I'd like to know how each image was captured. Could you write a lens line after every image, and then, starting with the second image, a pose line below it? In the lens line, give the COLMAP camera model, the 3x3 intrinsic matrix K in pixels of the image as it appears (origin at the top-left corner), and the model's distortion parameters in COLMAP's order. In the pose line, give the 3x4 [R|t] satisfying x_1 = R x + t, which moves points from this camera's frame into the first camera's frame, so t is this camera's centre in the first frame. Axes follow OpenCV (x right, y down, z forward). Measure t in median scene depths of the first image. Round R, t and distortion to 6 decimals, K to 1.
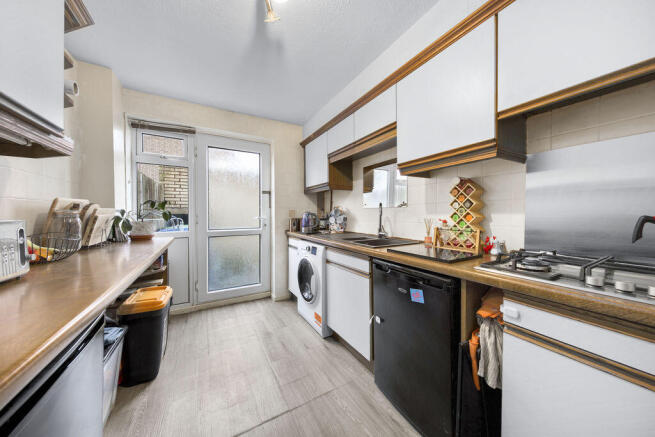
lens RADIAL K [[218.2, 0, 328.4], [0, 218.2, 213.9], [0, 0, 1]] dist [0.010580, -0.000029]
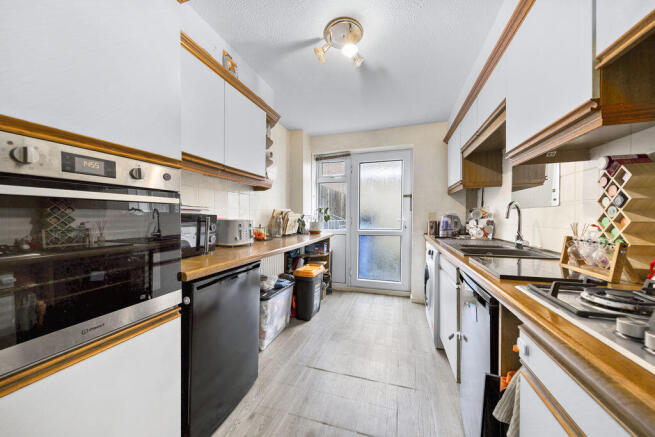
lens RADIAL K [[218.2, 0, 328.4], [0, 218.2, 213.9], [0, 0, 1]] dist [0.010580, -0.000029]
pose [[0.697128, -0.011432, -0.716856, 0.302716], [0.002543, 0.999906, -0.013472, 0.000154], [0.716942, 0.007568, 0.697092, -0.000531]]
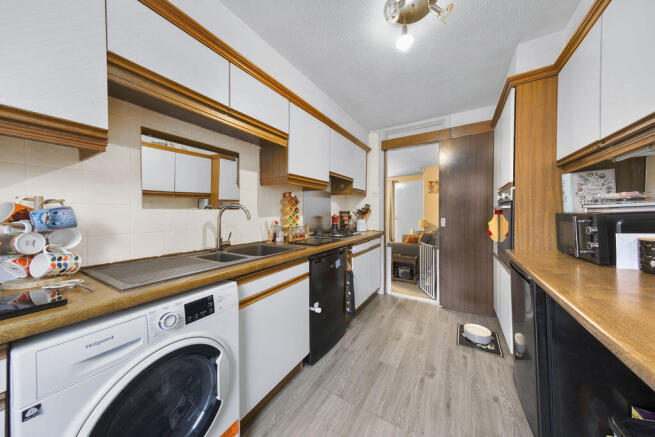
lens RADIAL K [[211.8, 0, 329.6], [0, 211.8, 214.3], [0, 0, 1]] dist [0.000427, -0.000182]
pose [[-0.491873, 0.003981, 0.870658, -0.516530], [0.006813, 0.999977, -0.000723, -0.007292], [-0.870640, 0.005576, -0.491889, 0.949449]]
